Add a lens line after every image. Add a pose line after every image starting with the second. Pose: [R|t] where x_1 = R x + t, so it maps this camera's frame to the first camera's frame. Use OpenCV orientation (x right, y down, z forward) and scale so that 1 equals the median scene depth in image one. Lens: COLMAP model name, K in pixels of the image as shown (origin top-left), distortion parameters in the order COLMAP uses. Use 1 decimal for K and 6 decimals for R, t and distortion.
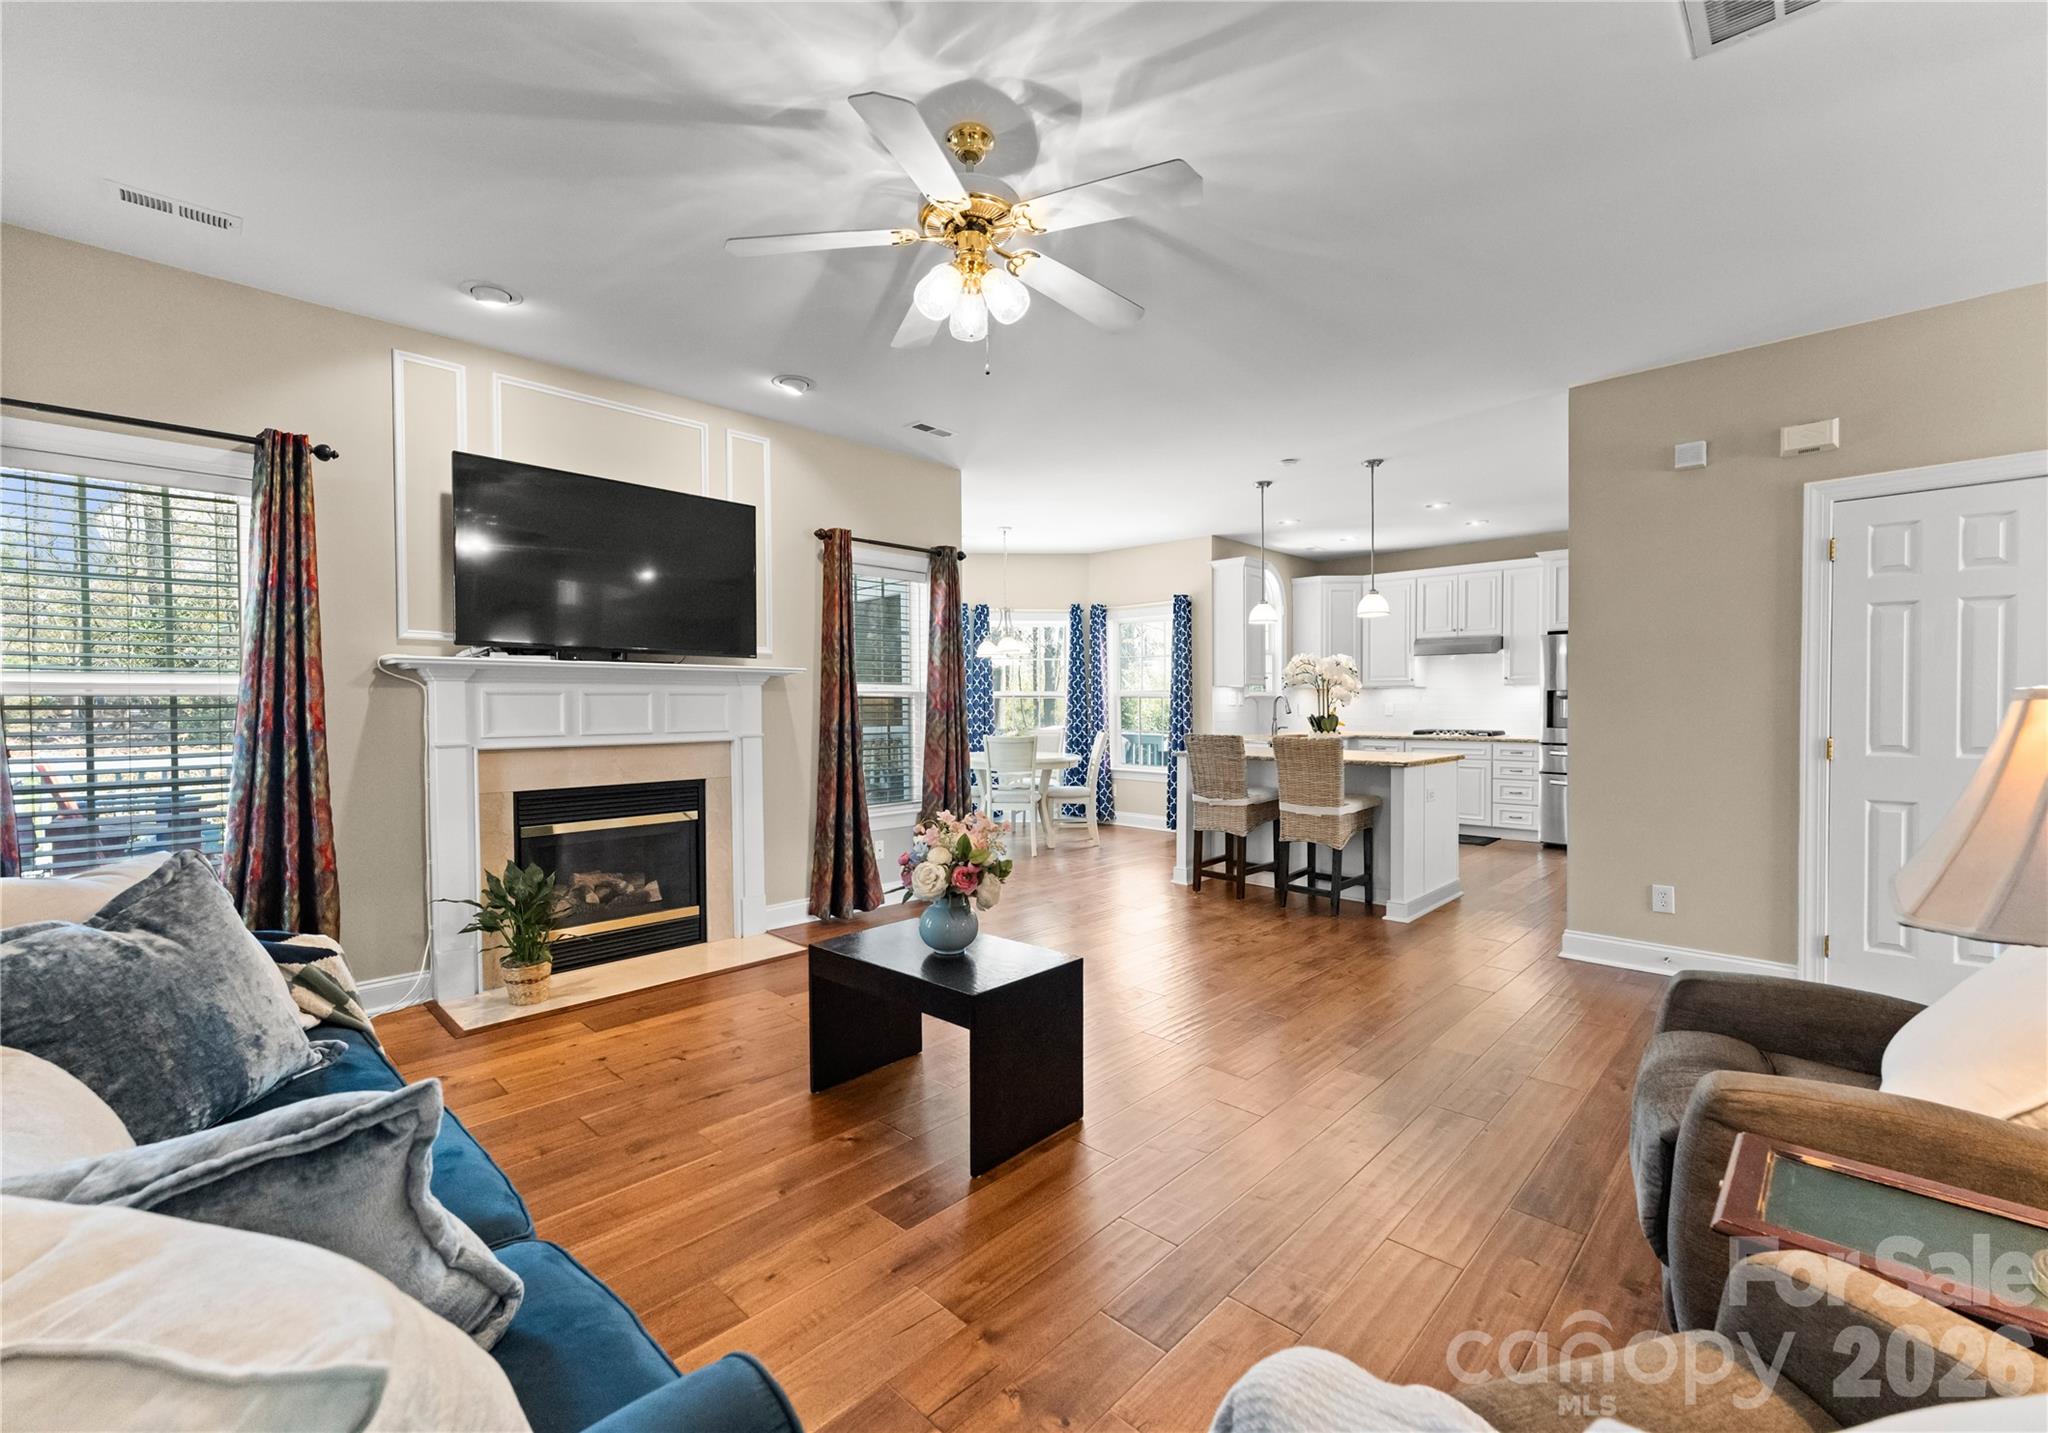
lens RADIAL K [[877.6, 0, 1003.2], [0, 877.6, 715.1], [0, 0, 1]] dist [-0.003145, 0.000521]
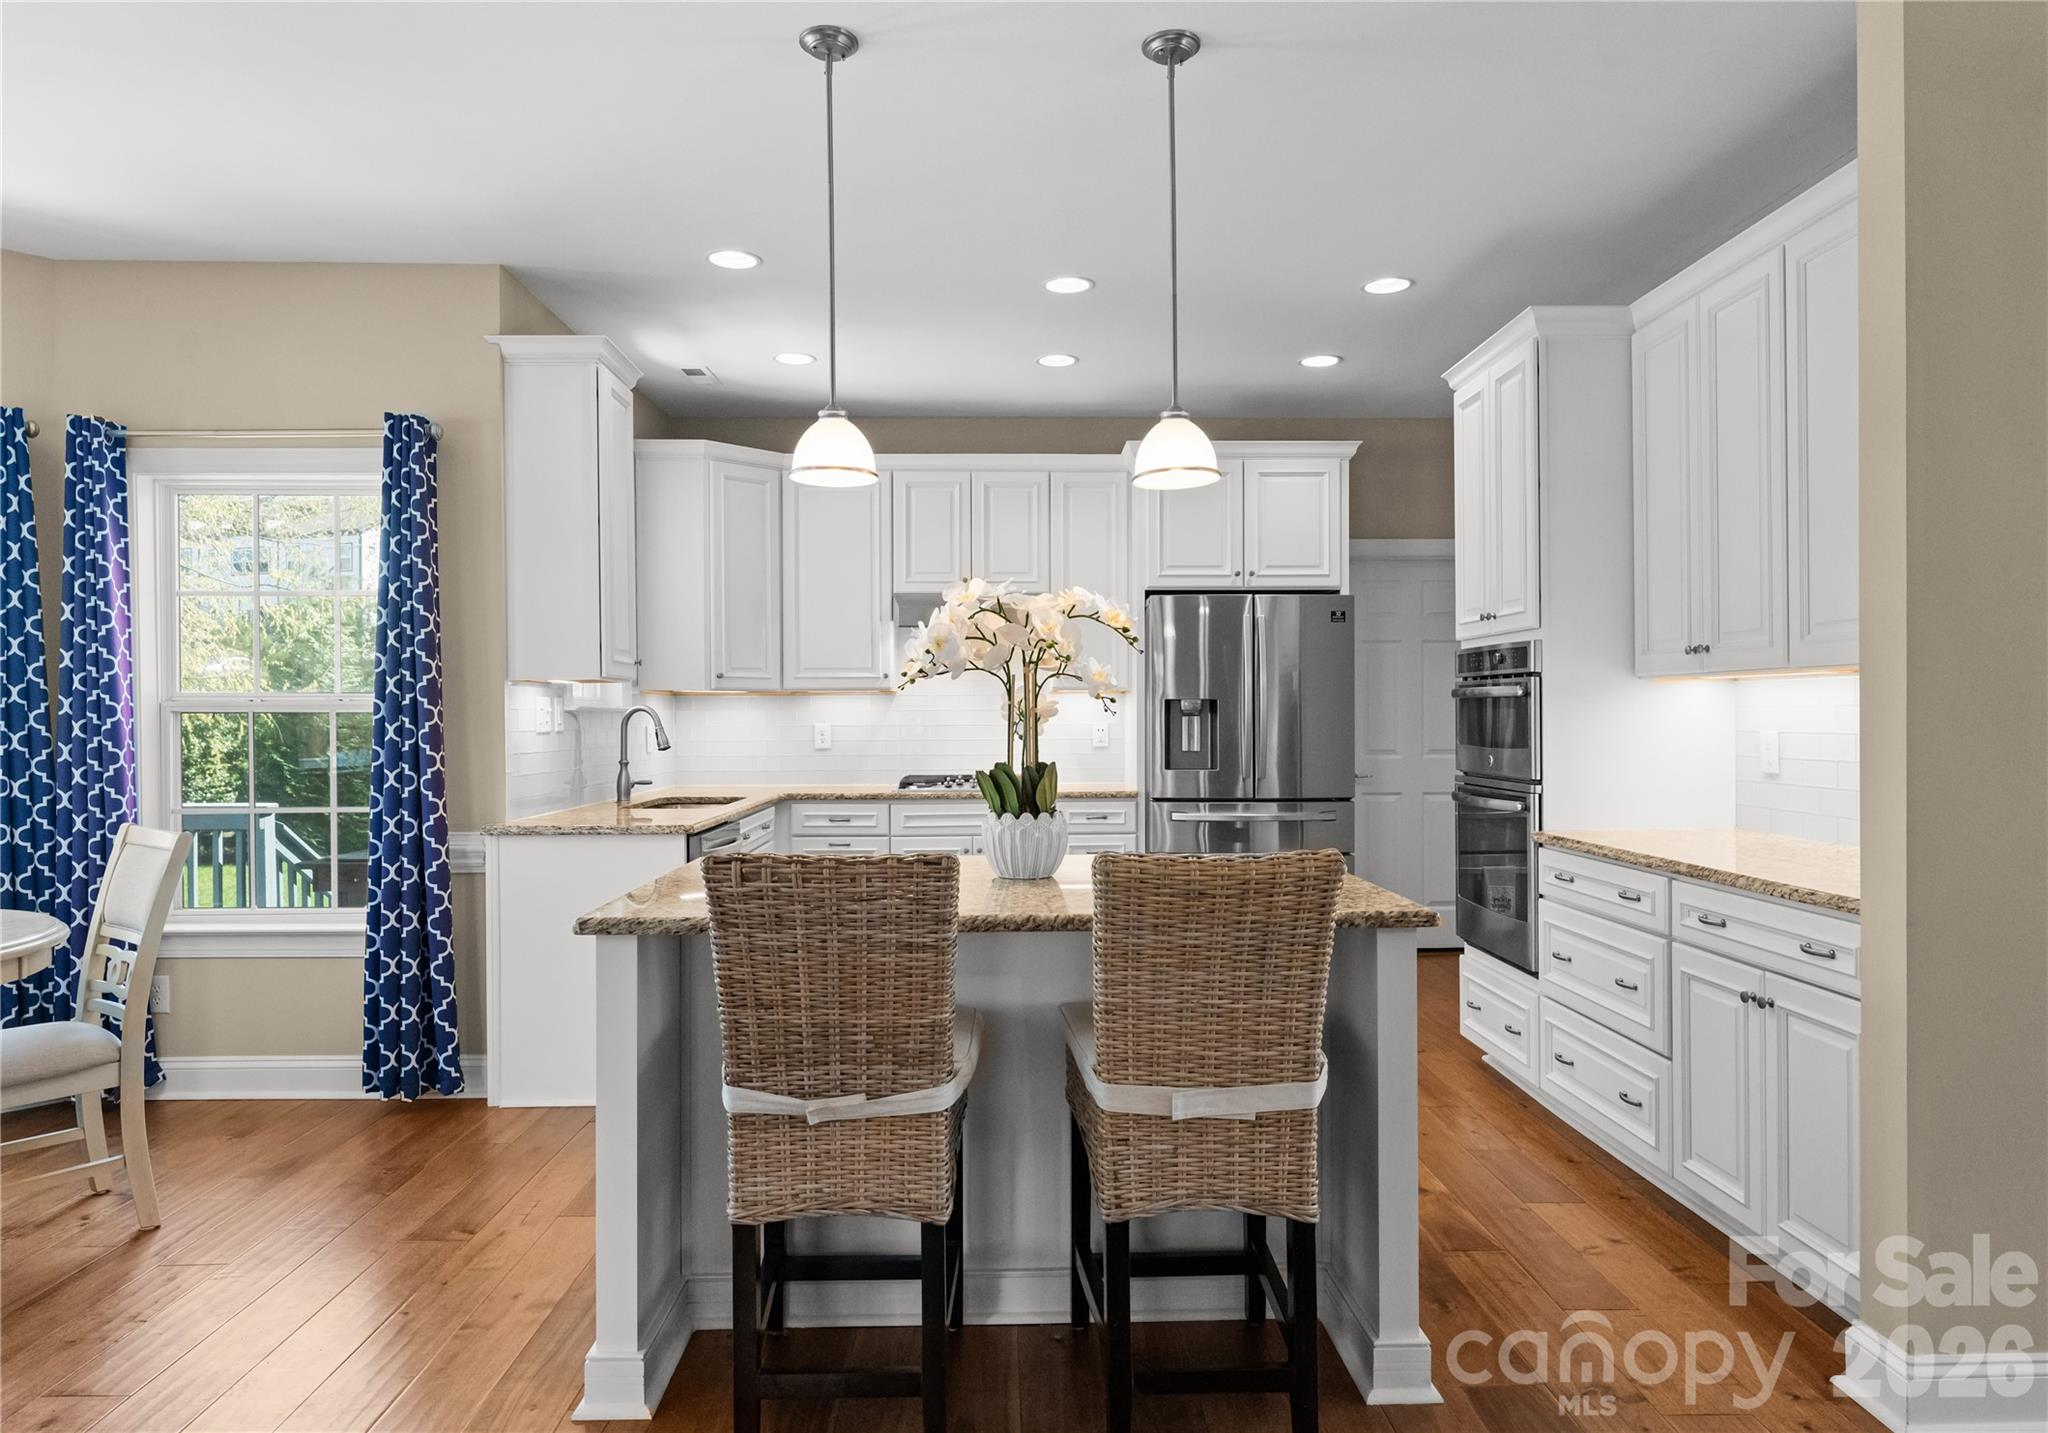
lens RADIAL K [[1282.7, 0, 1028.7], [0, 1282.7, 722.4], [0, 0, 1]] dist [0.006527, 0.000260]
pose [[0.689680, -0.003767, 0.724105, 0.002916], [0.012394, 0.999901, -0.006604, -0.009256], [-0.724008, 0.013529, 0.689659, 0.469072]]
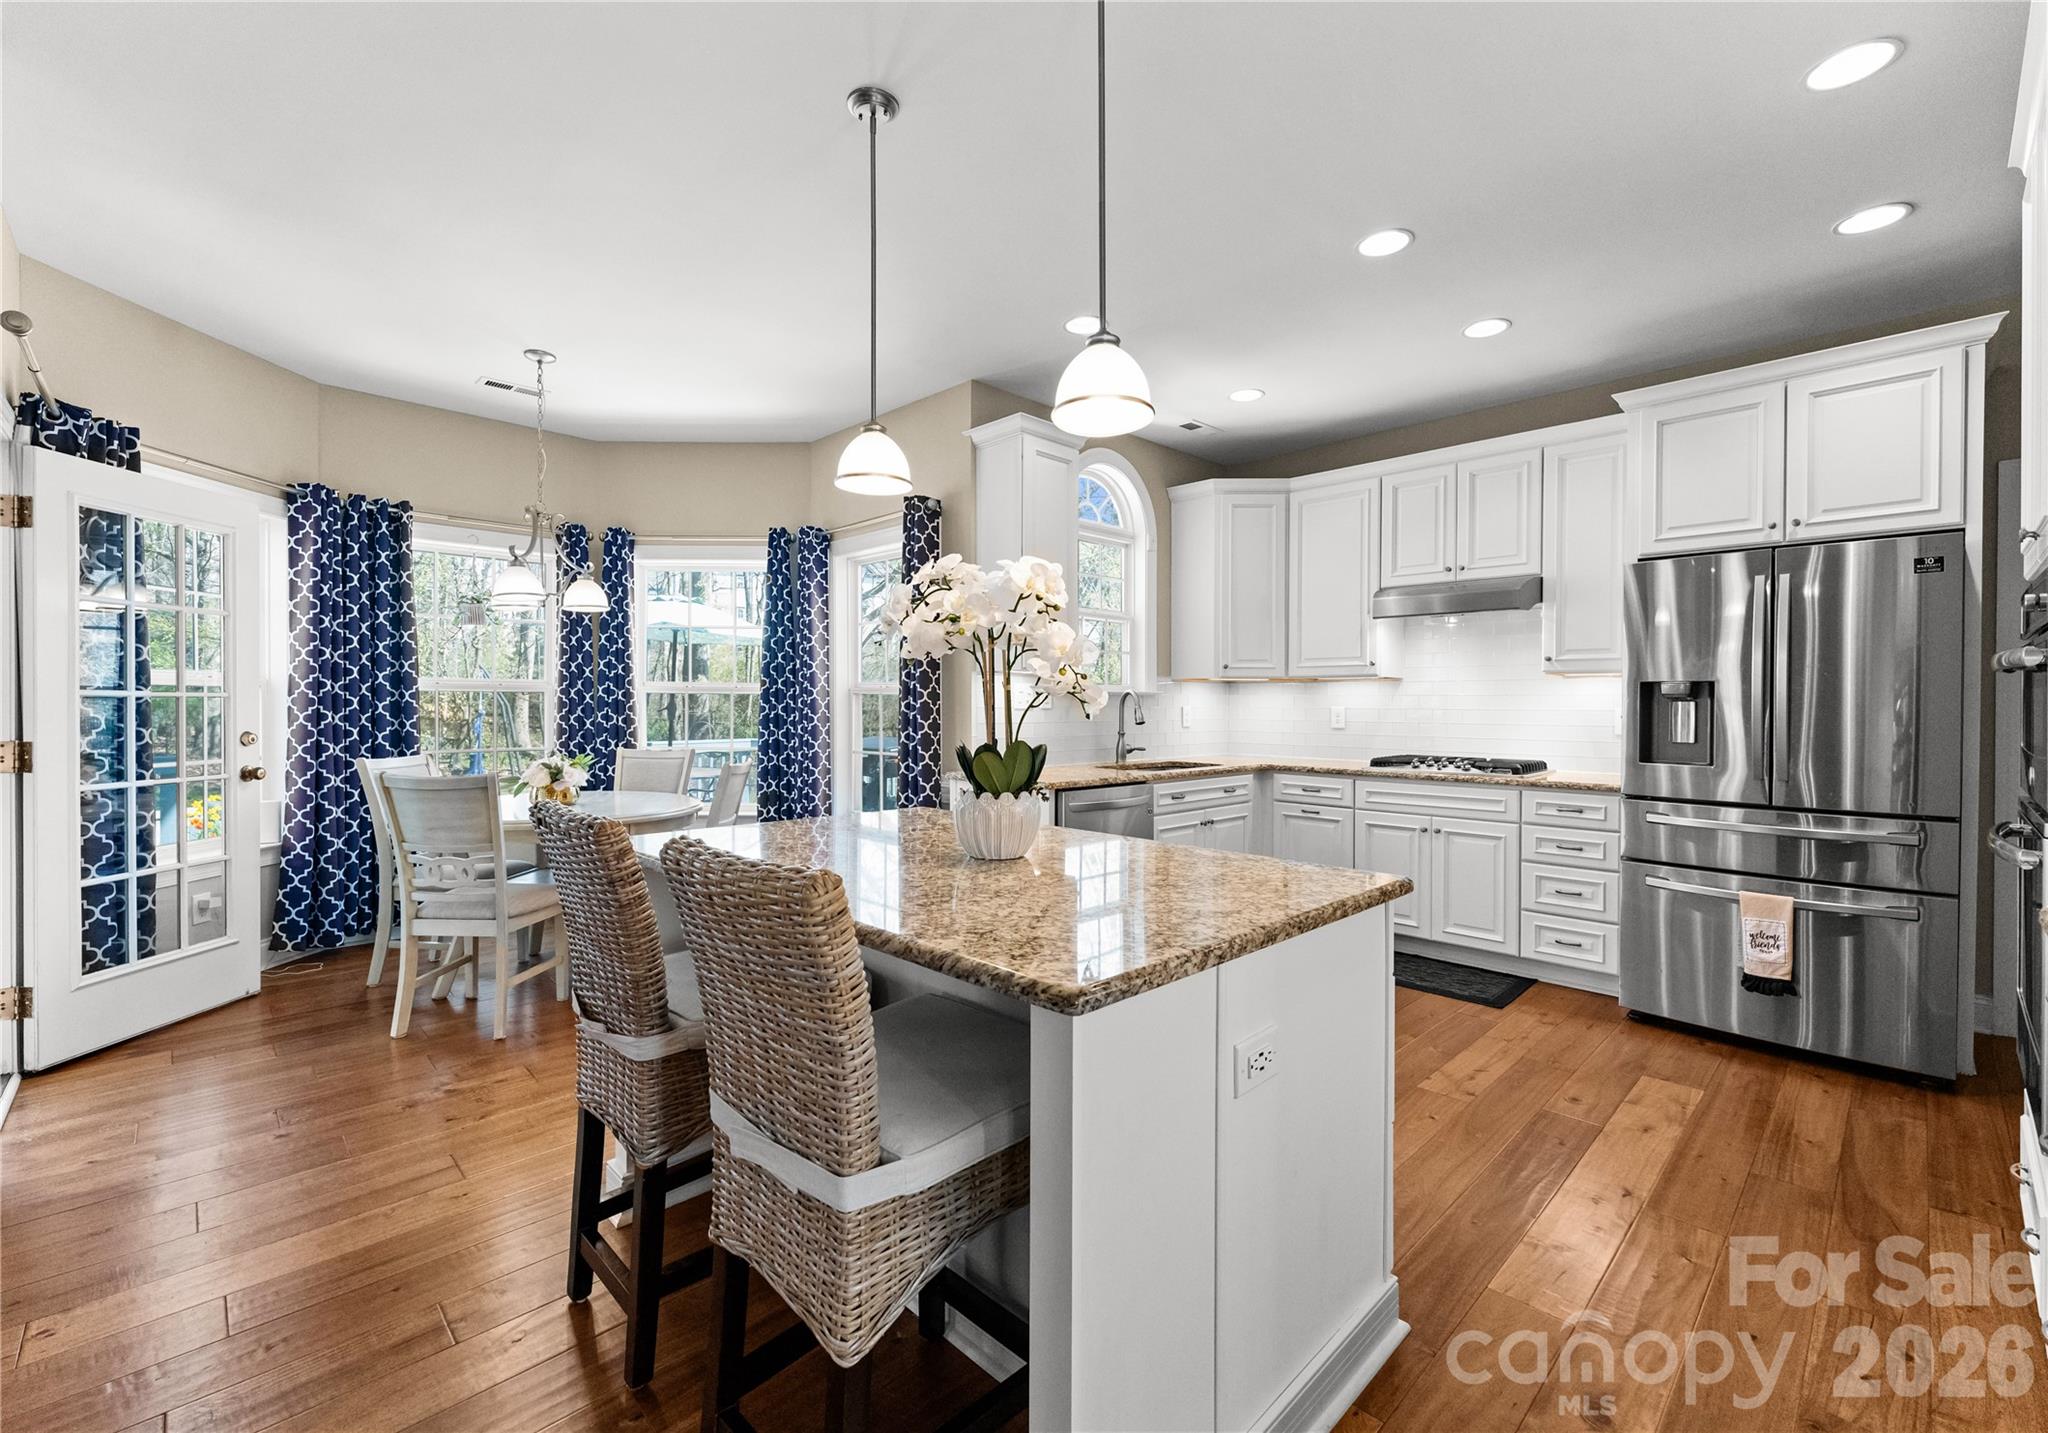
lens RADIAL K [[877.6, 0, 1018.2], [0, 877.6, 710.6], [0, 0, 1]] dist [-0.003145, 0.000521]
pose [[0.999742, 0.007729, -0.021358, 0.271787], [-0.007813, 0.999962, -0.003846, -0.008078], [0.021327, 0.004012, 0.999765, 0.475756]]
